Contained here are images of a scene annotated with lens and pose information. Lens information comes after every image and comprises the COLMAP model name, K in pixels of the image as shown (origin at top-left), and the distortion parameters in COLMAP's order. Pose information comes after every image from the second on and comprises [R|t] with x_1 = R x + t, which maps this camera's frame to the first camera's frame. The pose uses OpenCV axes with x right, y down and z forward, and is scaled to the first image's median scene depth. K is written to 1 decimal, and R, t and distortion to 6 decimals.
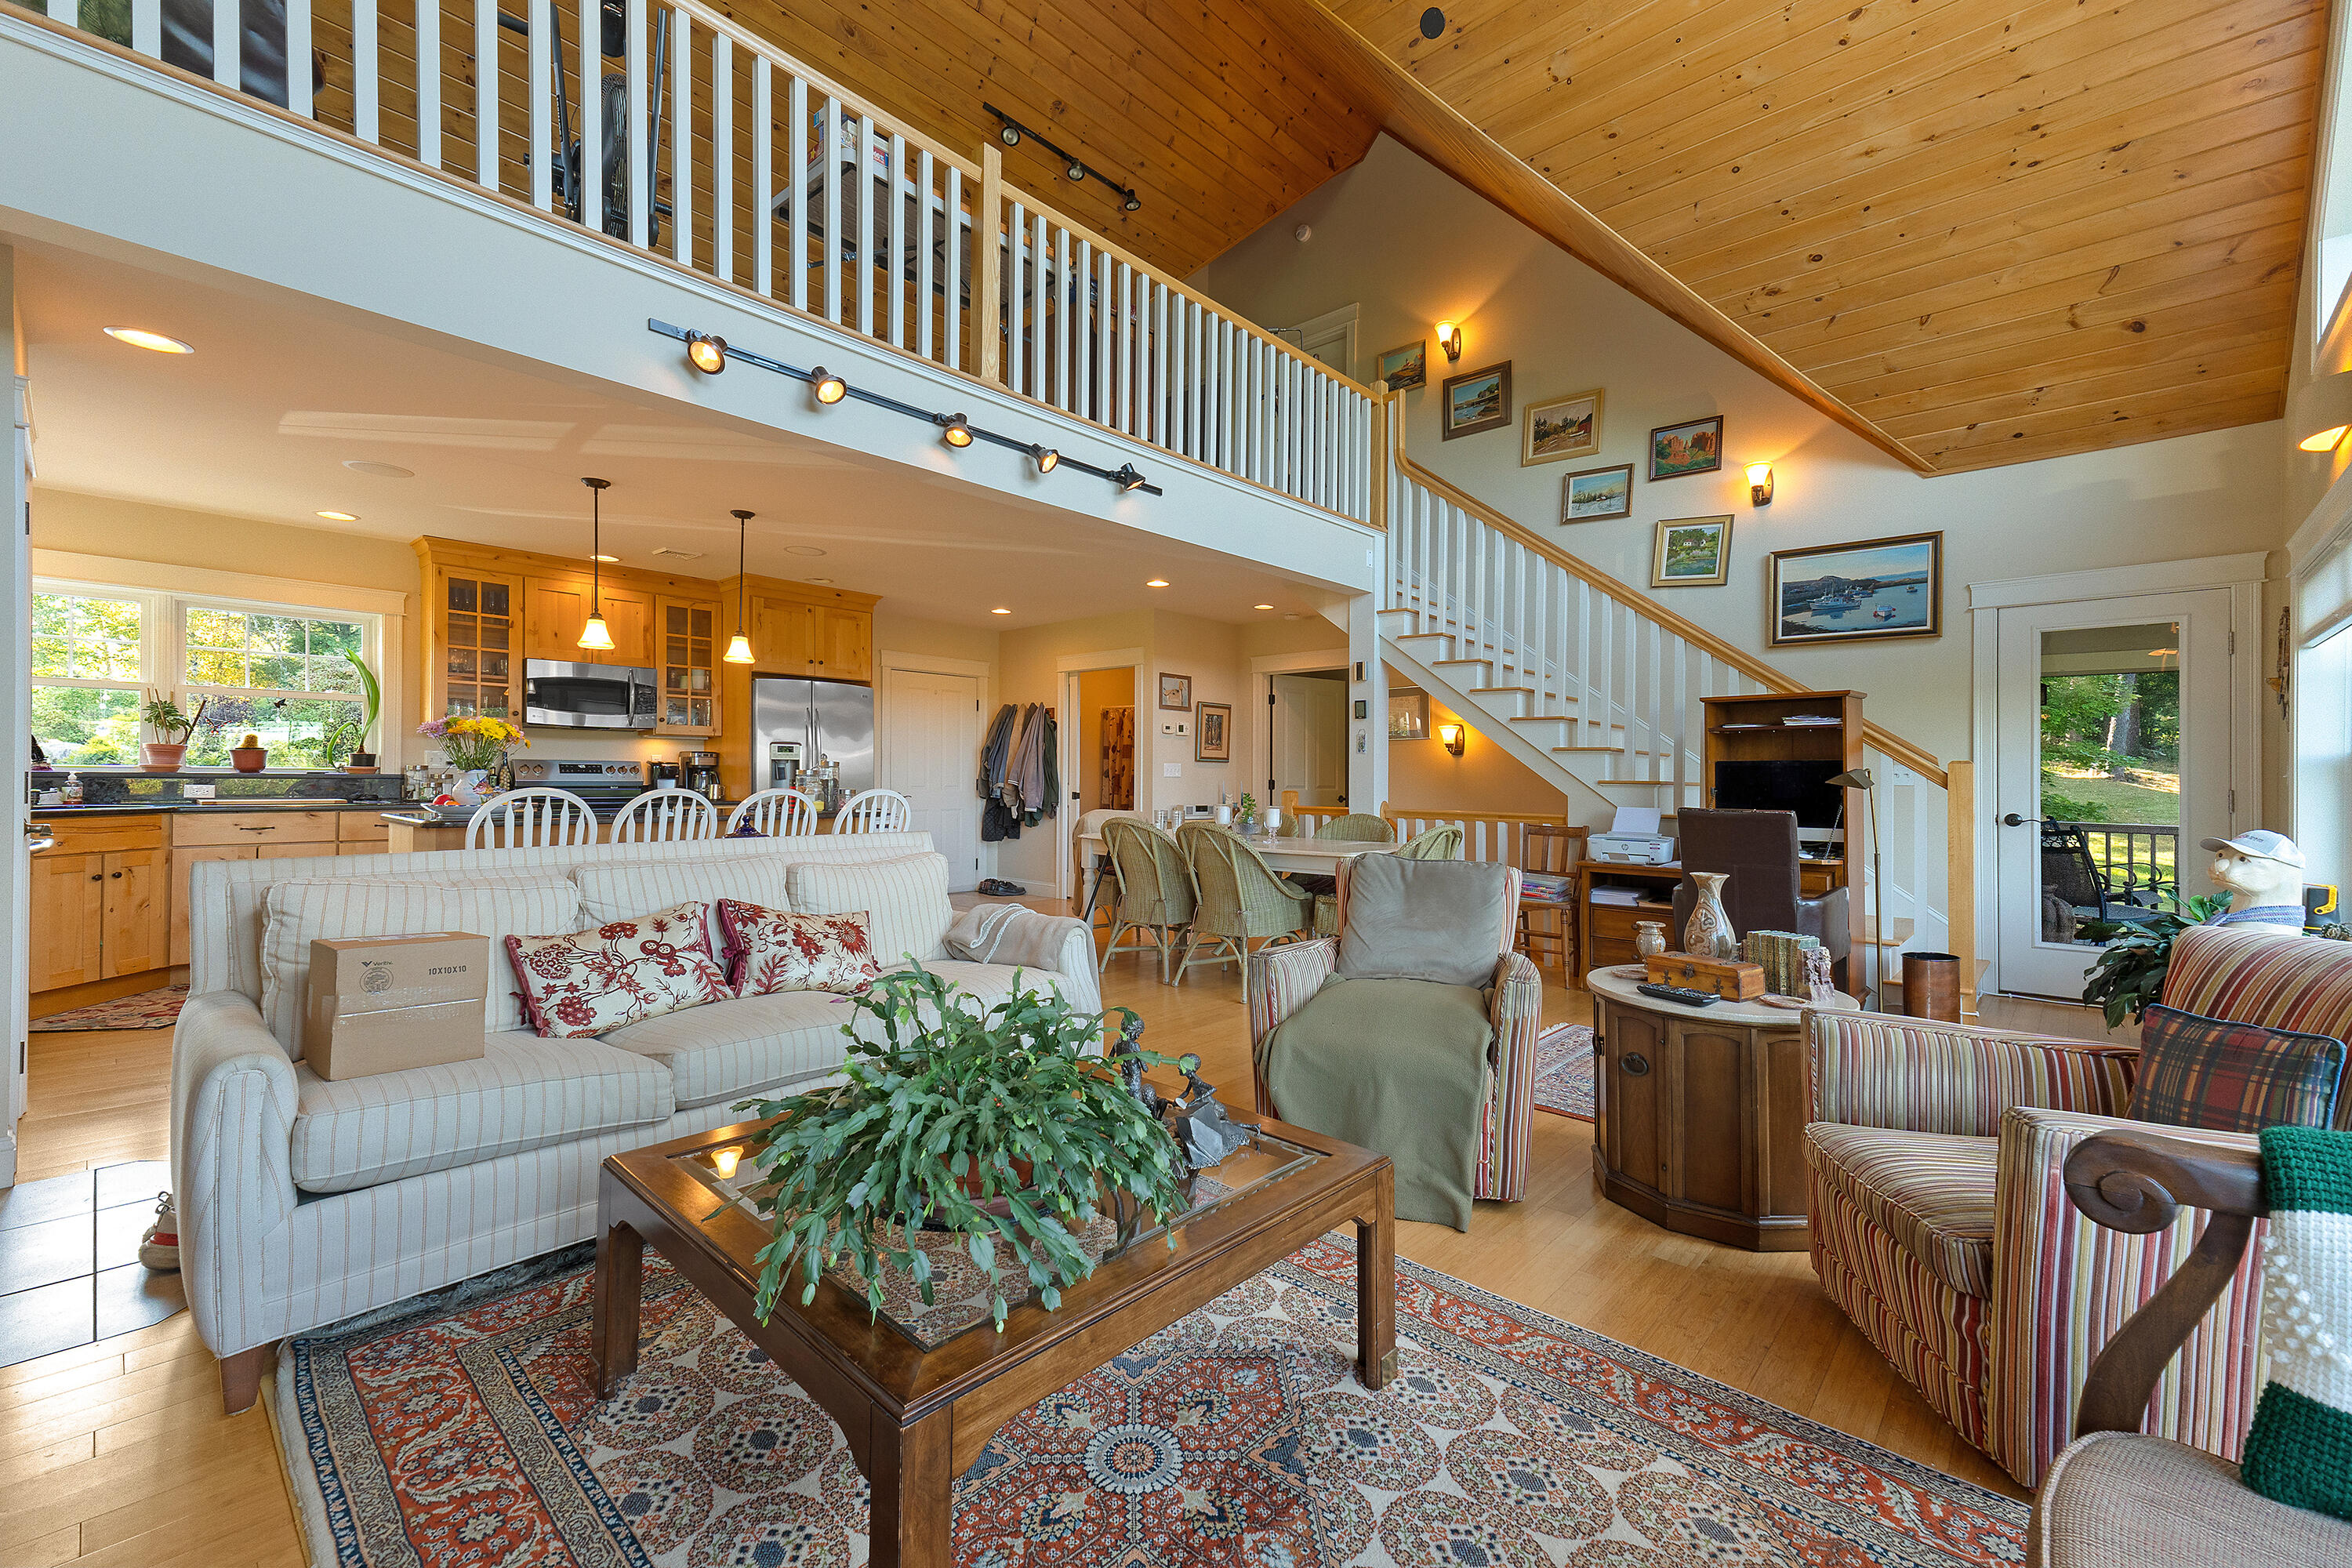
lens RADIAL K [[968.6, 0, 1163.3], [0, 968.6, 790.8], [0, 0, 1]] dist [0.019848, -0.002440]
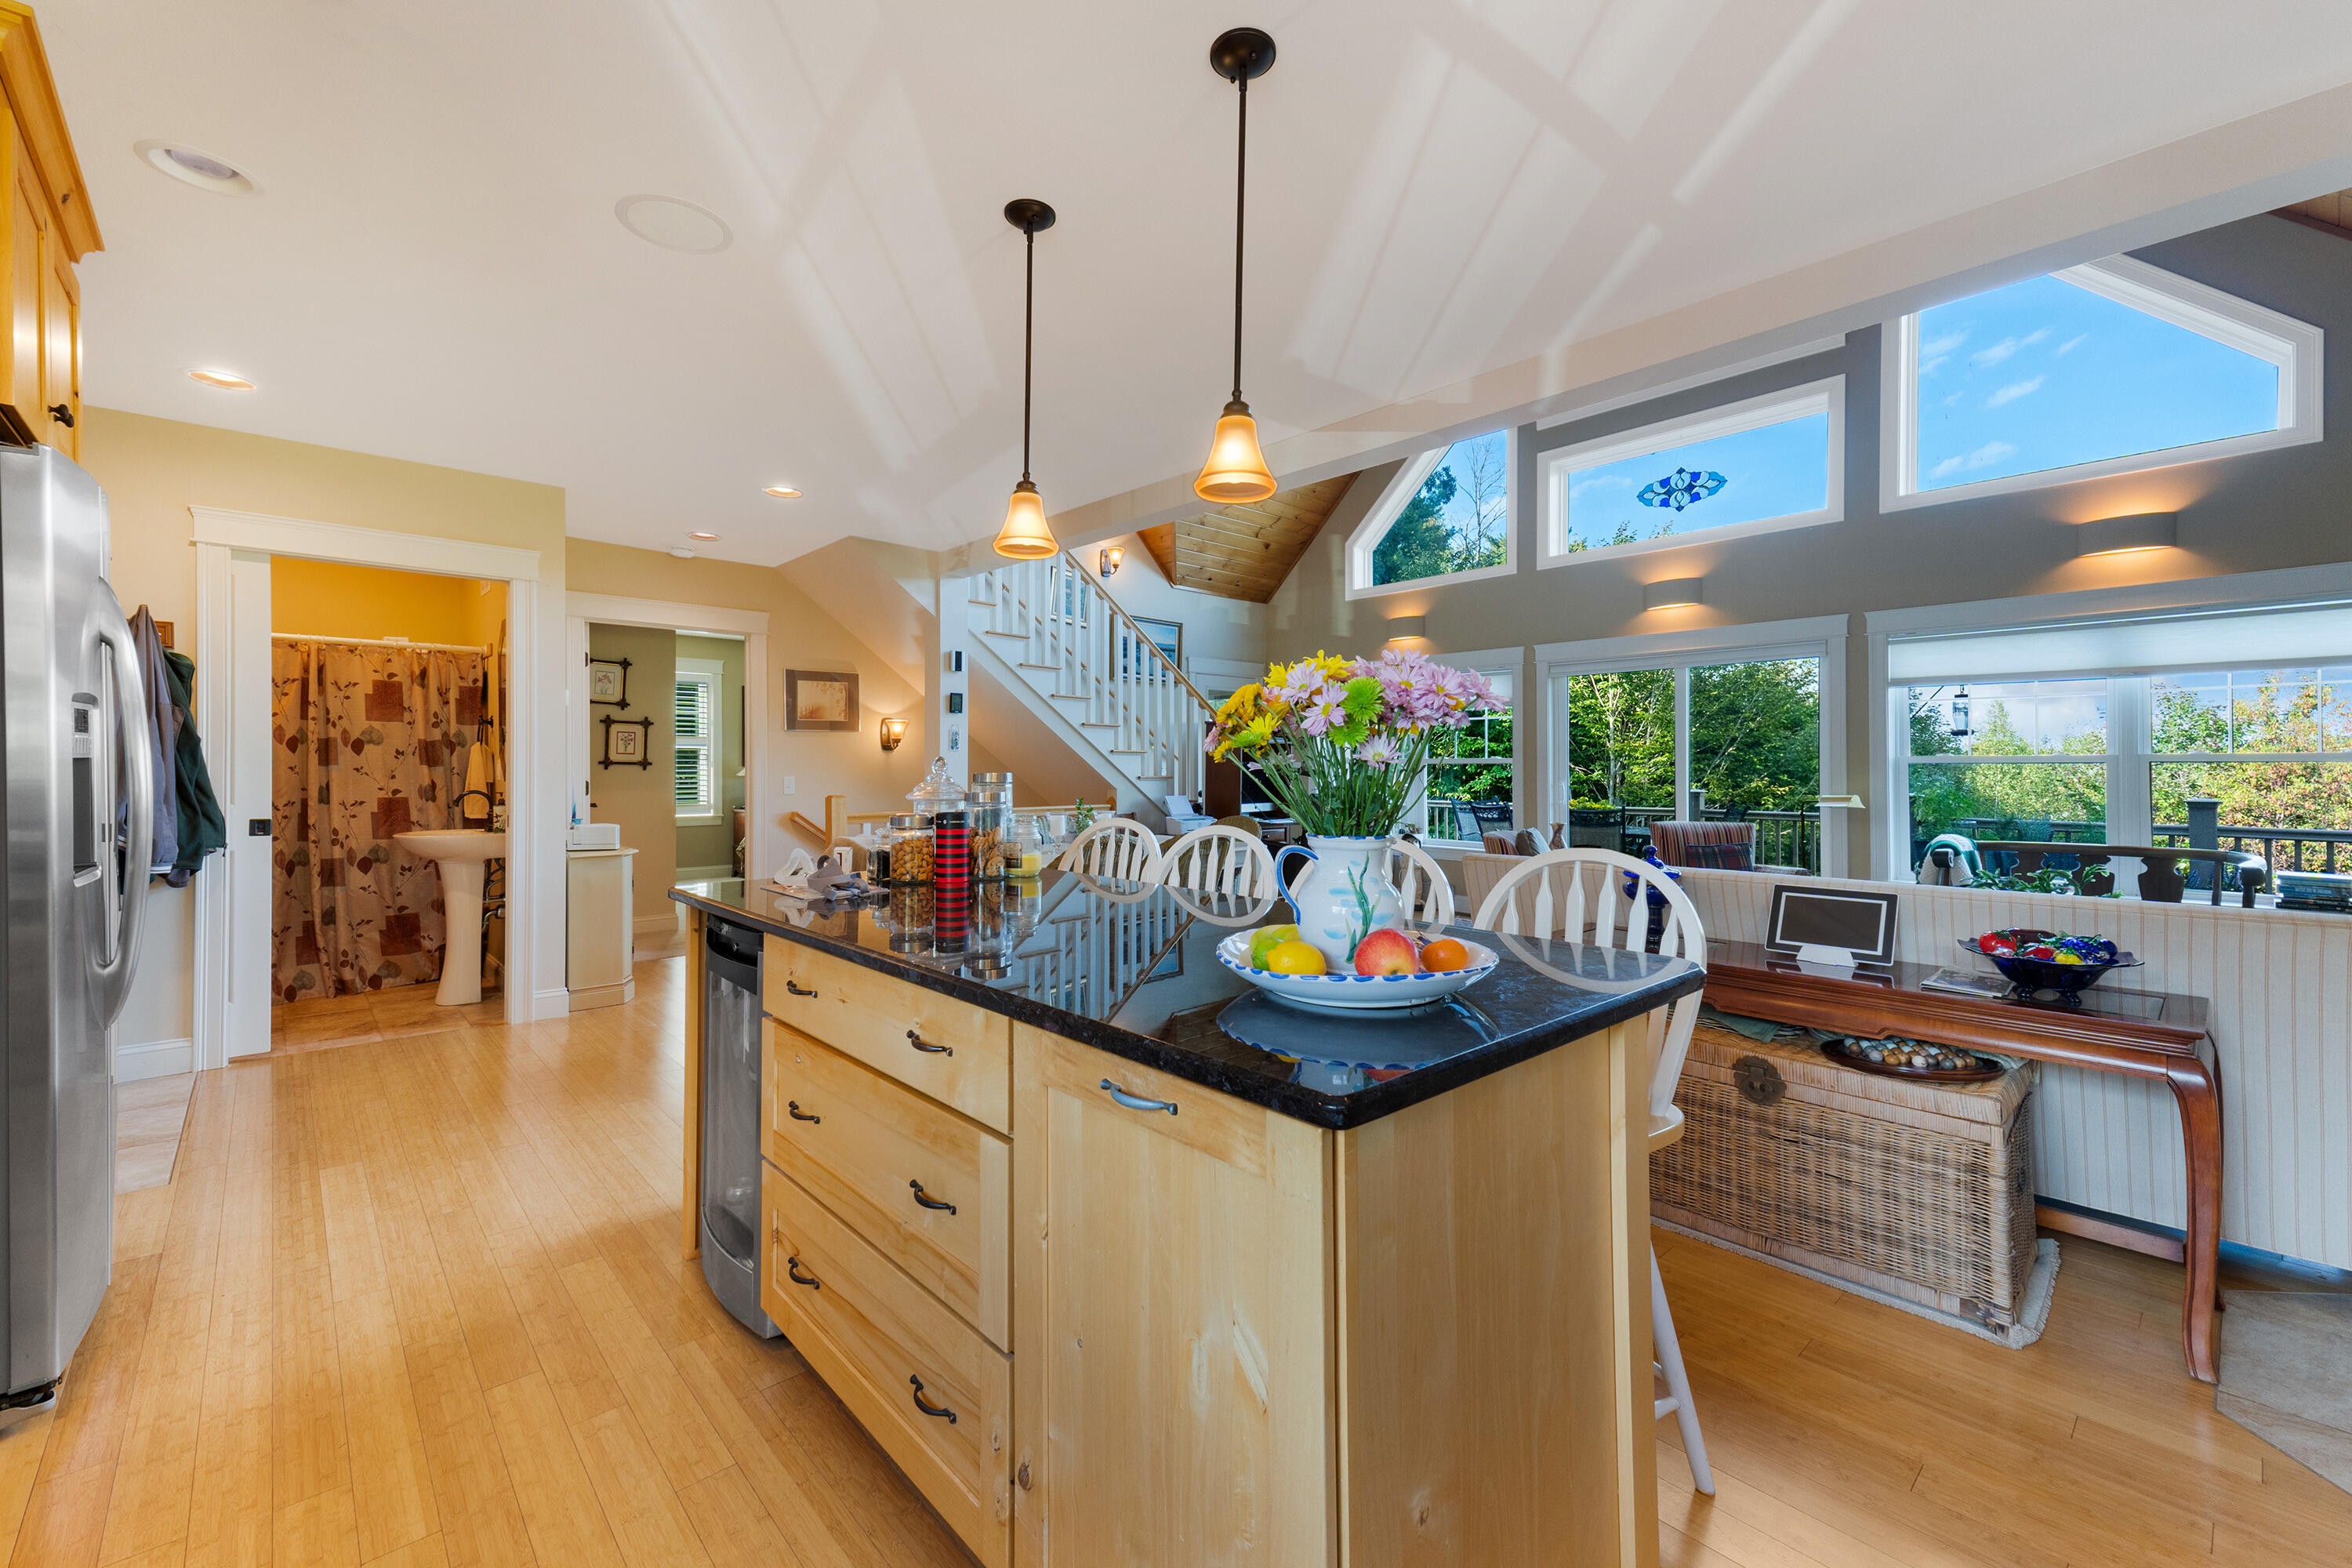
lens RADIAL K [[968.6, 0, 1184.7], [0, 968.6, 764.6], [0, 0, 1]] dist [0.019848, -0.002440]
pose [[0.072517, -0.009477, 0.997322, -0.752993], [0.008774, 0.999922, 0.008864, -0.036760], [-0.997329, 0.008108, 0.072595, 0.801083]]
